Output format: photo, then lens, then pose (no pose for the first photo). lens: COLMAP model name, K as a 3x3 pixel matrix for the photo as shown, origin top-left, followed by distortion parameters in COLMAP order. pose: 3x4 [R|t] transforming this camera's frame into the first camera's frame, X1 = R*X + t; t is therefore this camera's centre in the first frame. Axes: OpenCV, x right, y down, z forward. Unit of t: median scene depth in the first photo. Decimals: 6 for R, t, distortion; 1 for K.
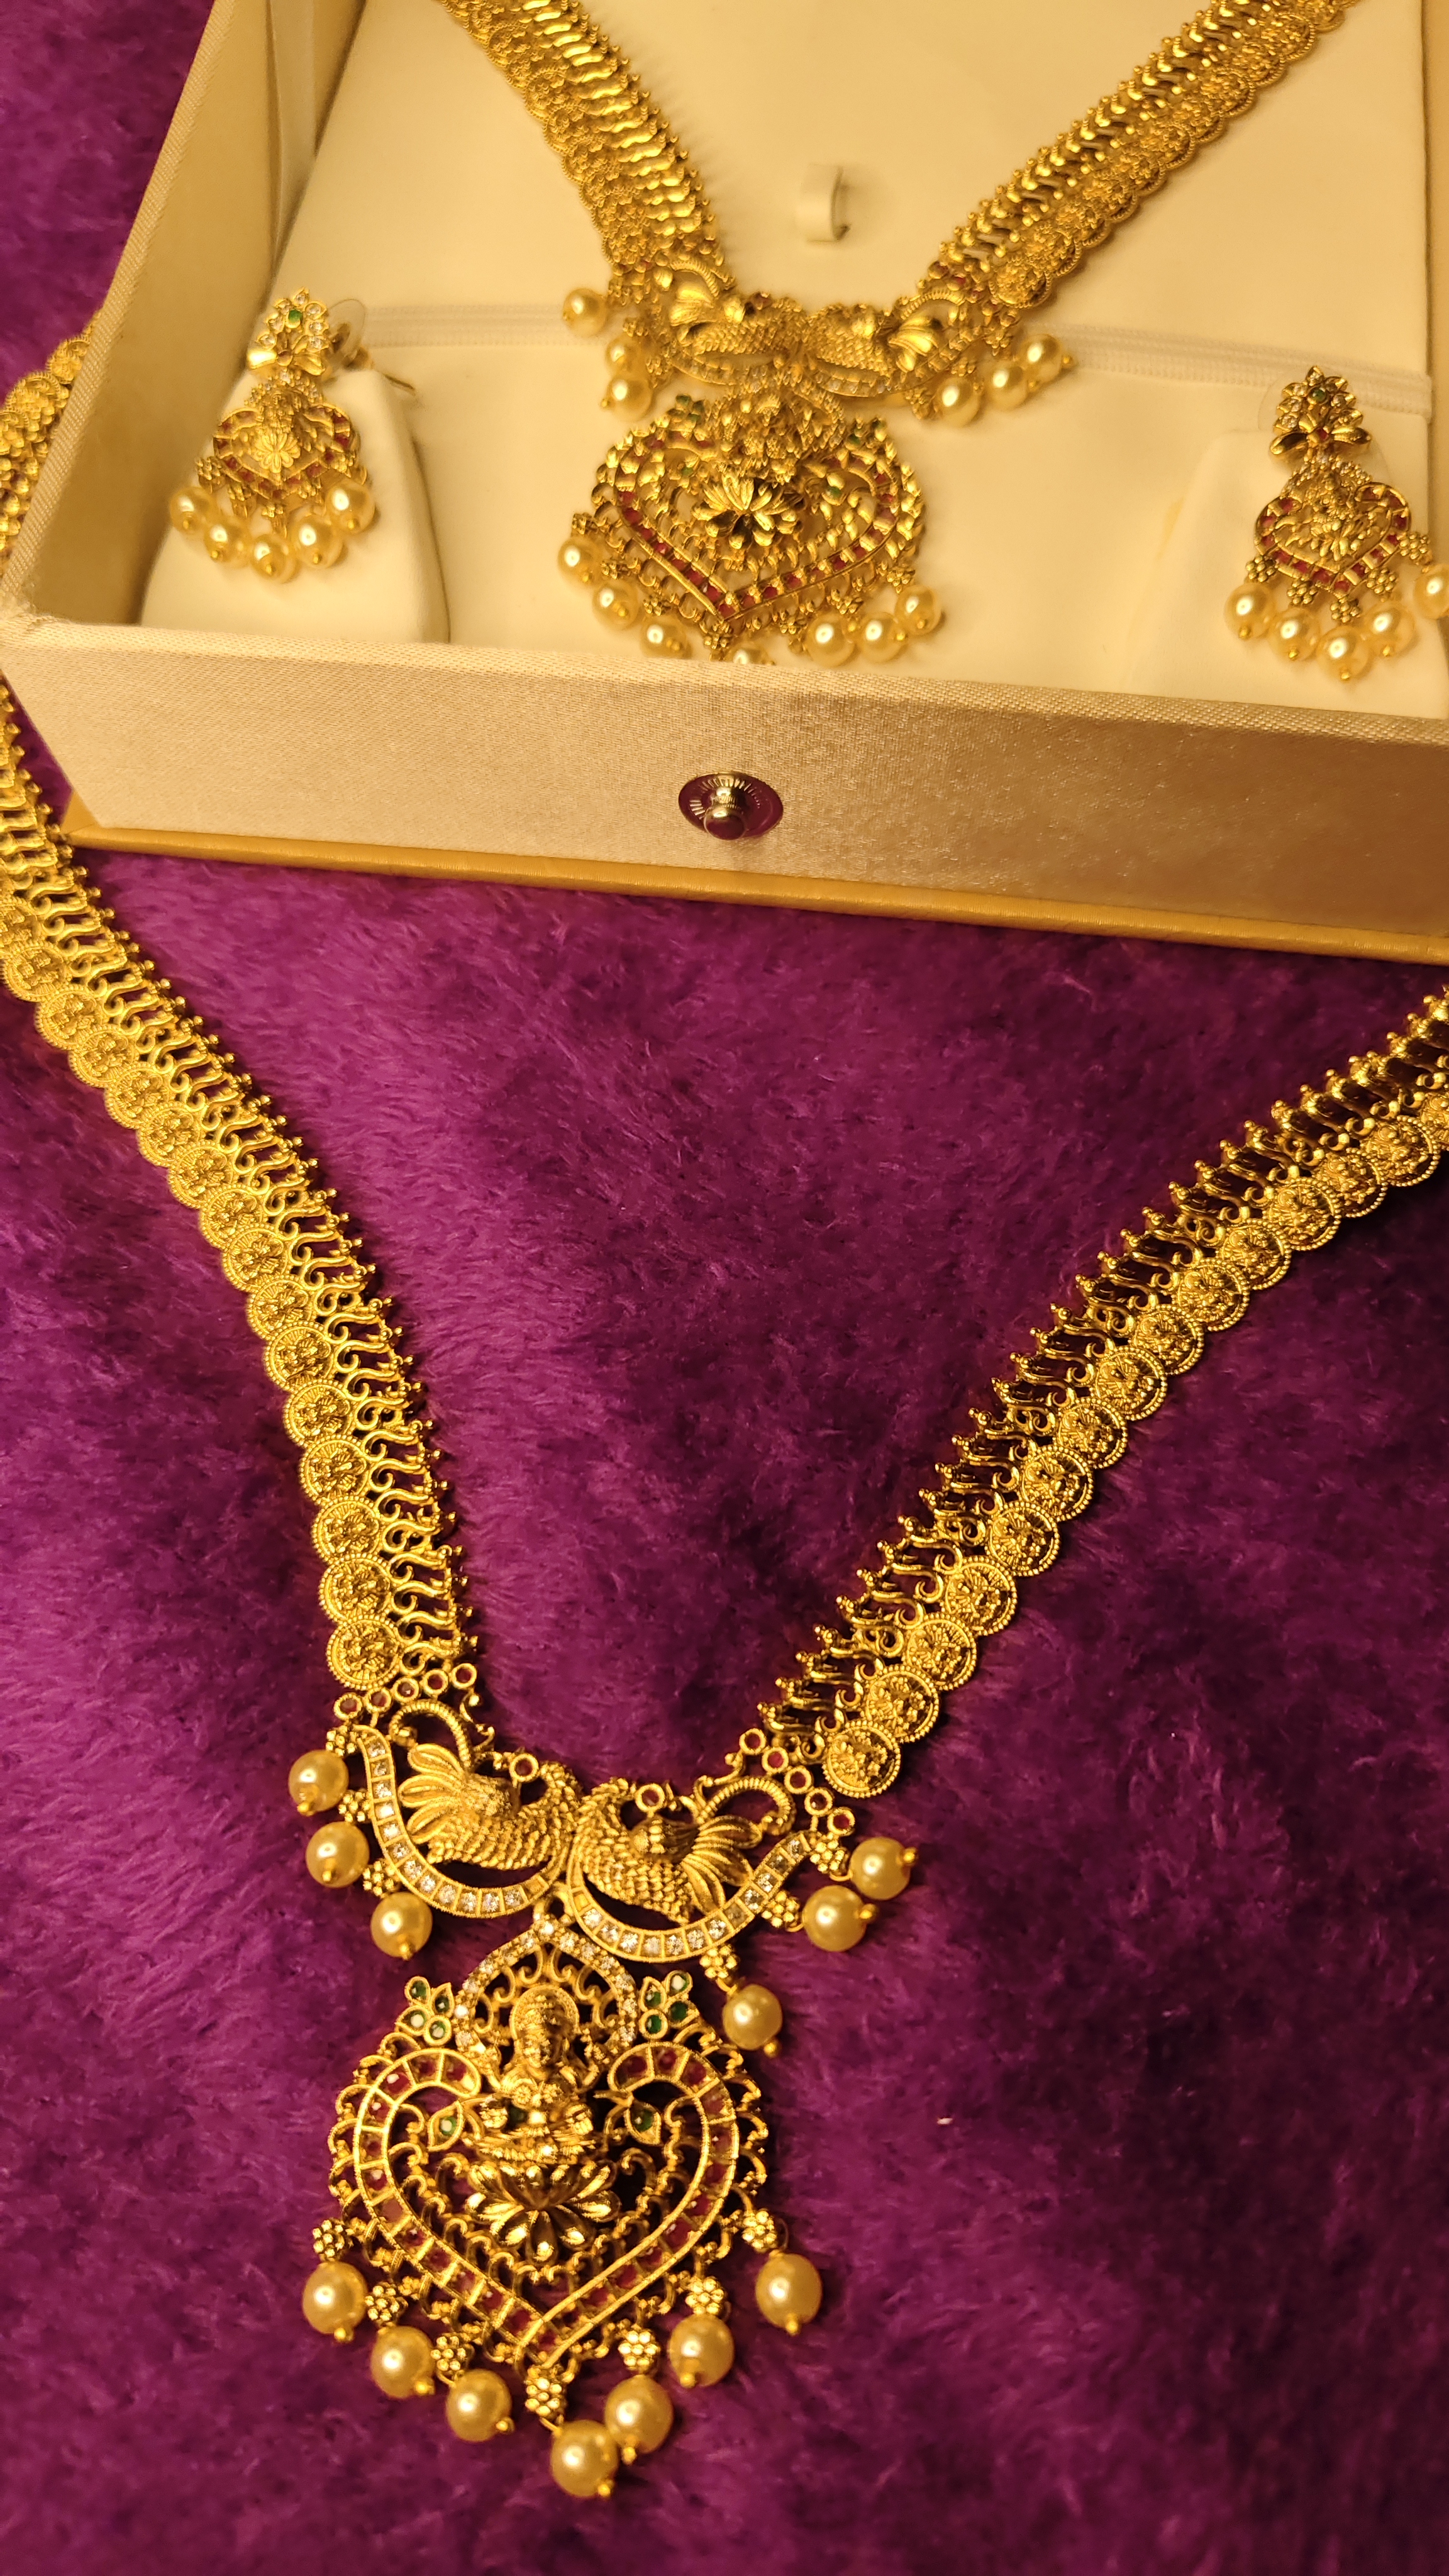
lens RADIAL K [[1947.8, 0, 714.4], [0, 1947.8, 1307.5], [0, 0, 1]] dist [0.017937, -0.039055]
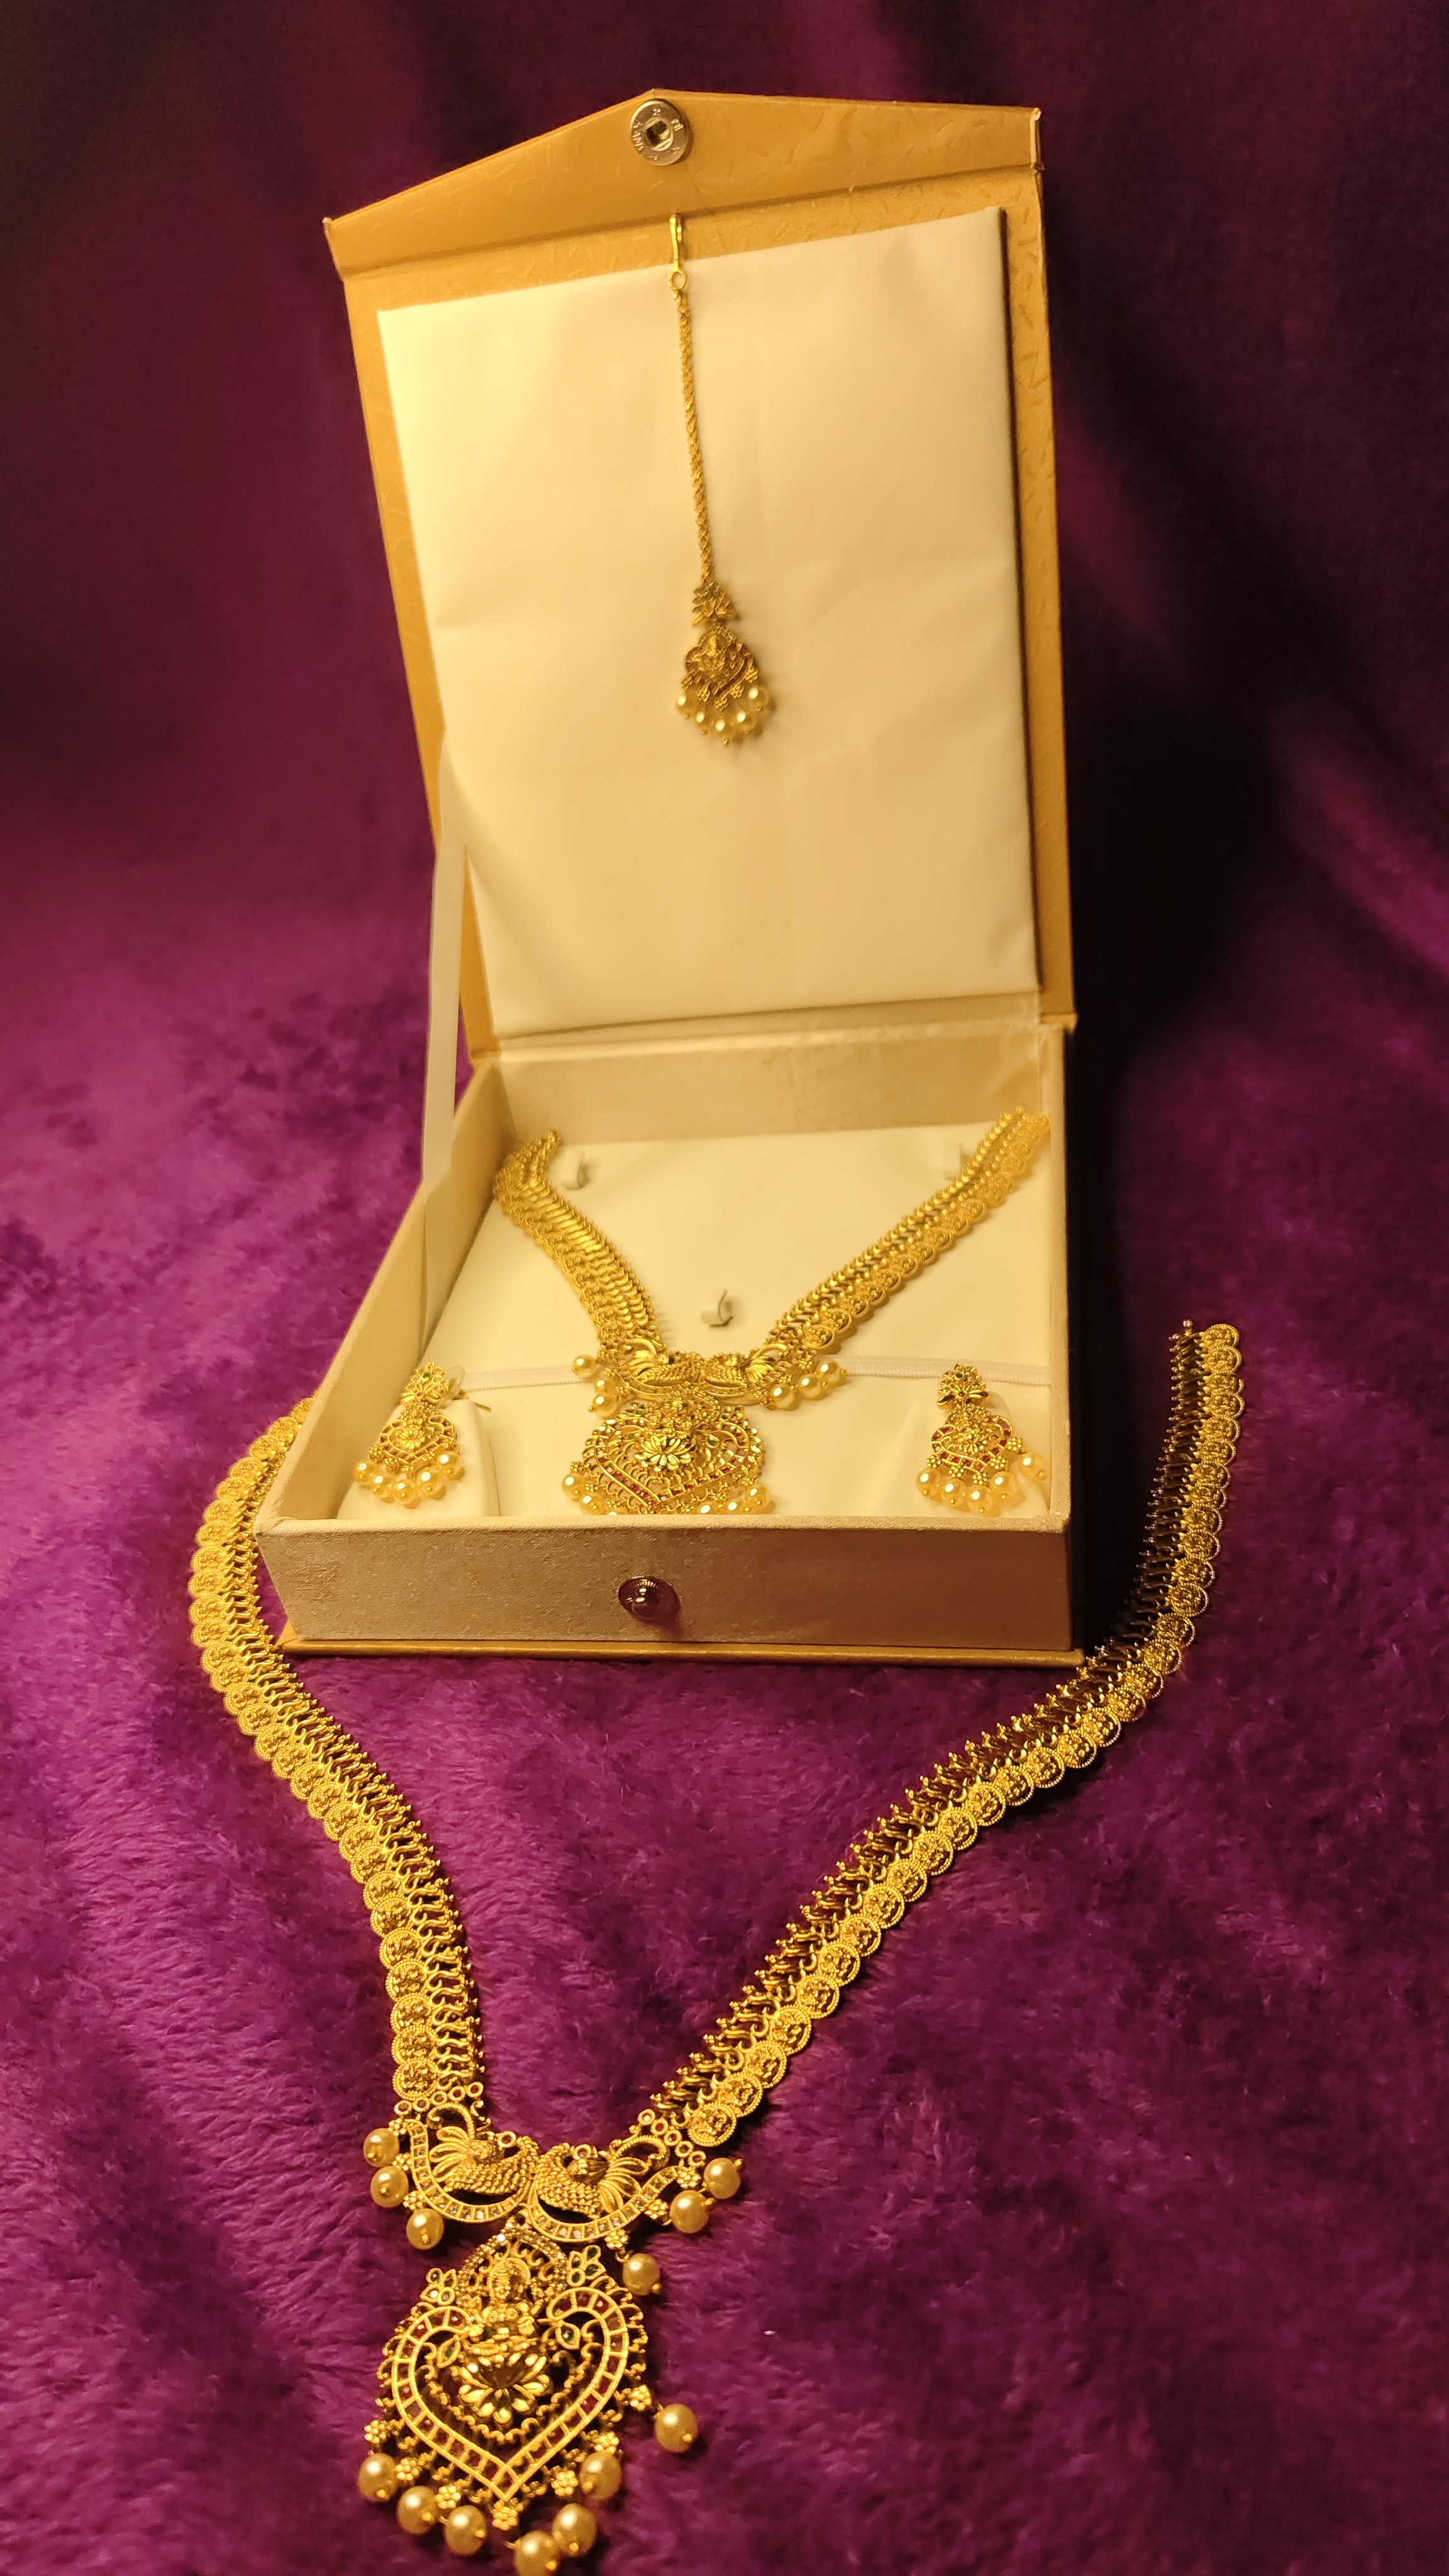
lens RADIAL K [[1947.8, 0, 729.9], [0, 1947.8, 1280.3], [0, 0, 1]] dist [0.017937, -0.039055]
pose [[0.996433, -0.063774, -0.055270, 0.228177], [0.026269, 0.856777, -0.515018, 0.477722], [0.080199, 0.511729, 0.855396, -0.775529]]
